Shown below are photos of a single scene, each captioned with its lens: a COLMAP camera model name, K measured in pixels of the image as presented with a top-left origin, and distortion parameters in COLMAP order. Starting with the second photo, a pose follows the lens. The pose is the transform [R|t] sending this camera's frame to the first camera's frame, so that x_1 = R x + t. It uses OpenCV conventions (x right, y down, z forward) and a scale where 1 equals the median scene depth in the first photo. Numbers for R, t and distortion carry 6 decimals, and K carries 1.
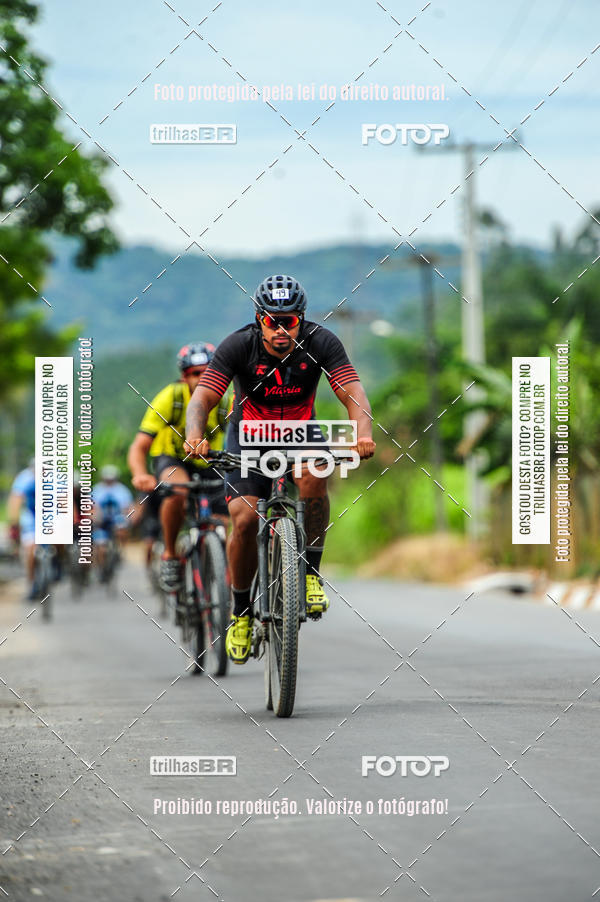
lens RADIAL K [[5610.9, 0, 300.0], [0, 5610.9, 451.0], [0, 0, 1]] dist [0.160987, -4.737382]
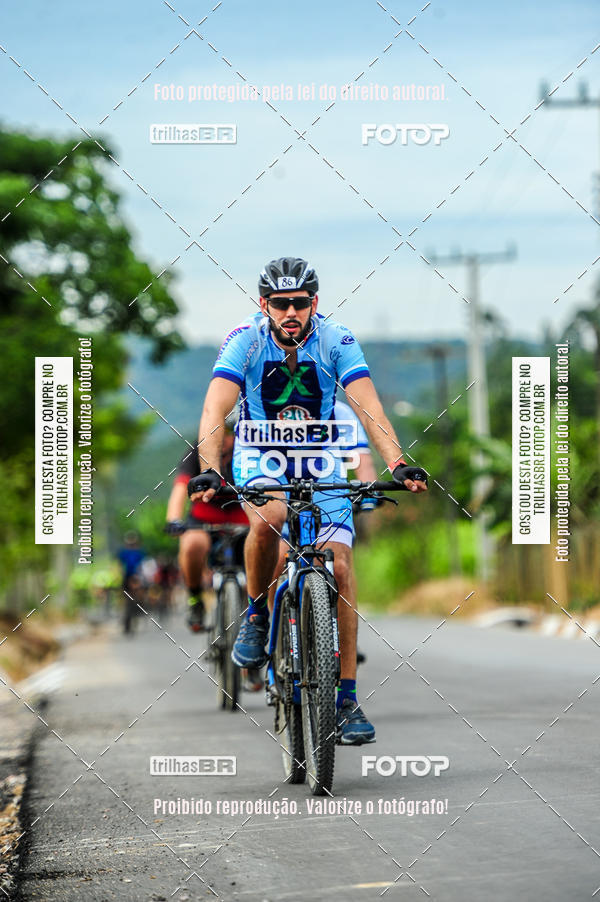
lens RADIAL K [[6259.4, 0, 300.0], [0, 6259.4, 451.0], [0, 0, 1]] dist [0.843719, -58.364149]
pose [[0.999283, -0.018067, -0.033278, 0.037010], [0.017877, 0.999822, -0.006010, -0.005059], [0.033381, 0.005411, 0.999428, -0.351008]]
